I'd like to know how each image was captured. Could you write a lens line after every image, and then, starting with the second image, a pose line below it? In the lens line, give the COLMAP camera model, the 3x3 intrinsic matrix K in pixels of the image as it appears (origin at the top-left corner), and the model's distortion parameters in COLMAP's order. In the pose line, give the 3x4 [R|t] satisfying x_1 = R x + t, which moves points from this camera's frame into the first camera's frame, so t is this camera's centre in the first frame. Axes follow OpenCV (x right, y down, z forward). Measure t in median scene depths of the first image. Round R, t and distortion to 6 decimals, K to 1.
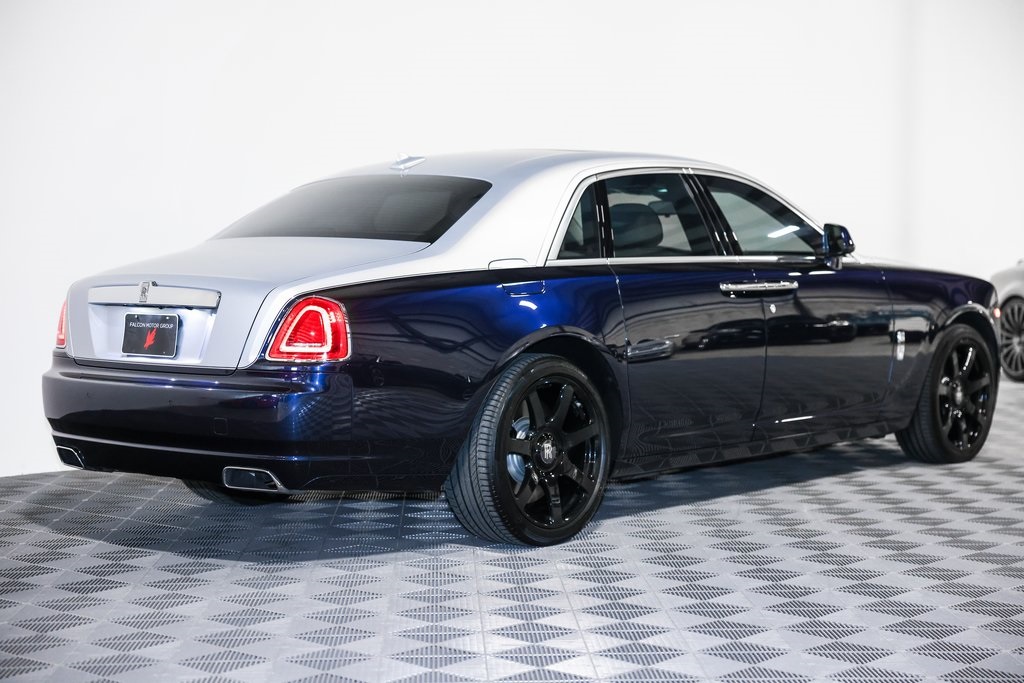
lens RADIAL K [[1725.7, 0, 512.0], [0, 1725.7, 341.5], [0, 0, 1]] dist [0.042881, 0.081699]
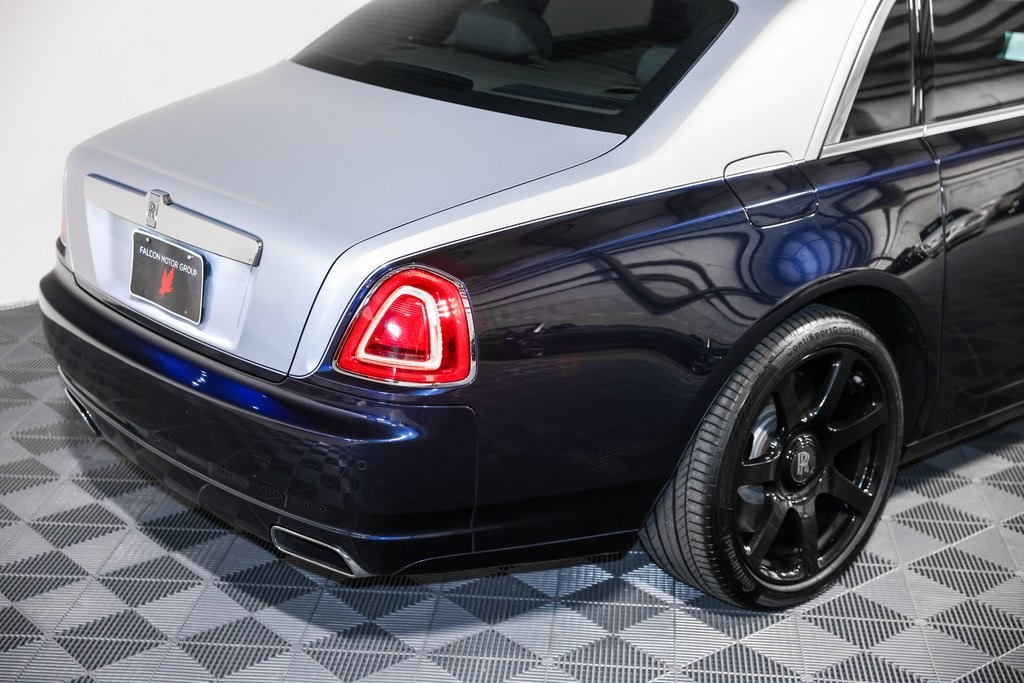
lens RADIAL K [[1575.0, 0, 512.0], [0, 1575.0, 341.5], [0, 0, 1]] dist [0.067555, -0.045883]
pose [[0.989770, 0.057864, -0.130409, -0.012016], [-0.019156, 0.959683, 0.280431, -0.142307], [0.141378, -0.275065, 0.950974, 0.473531]]
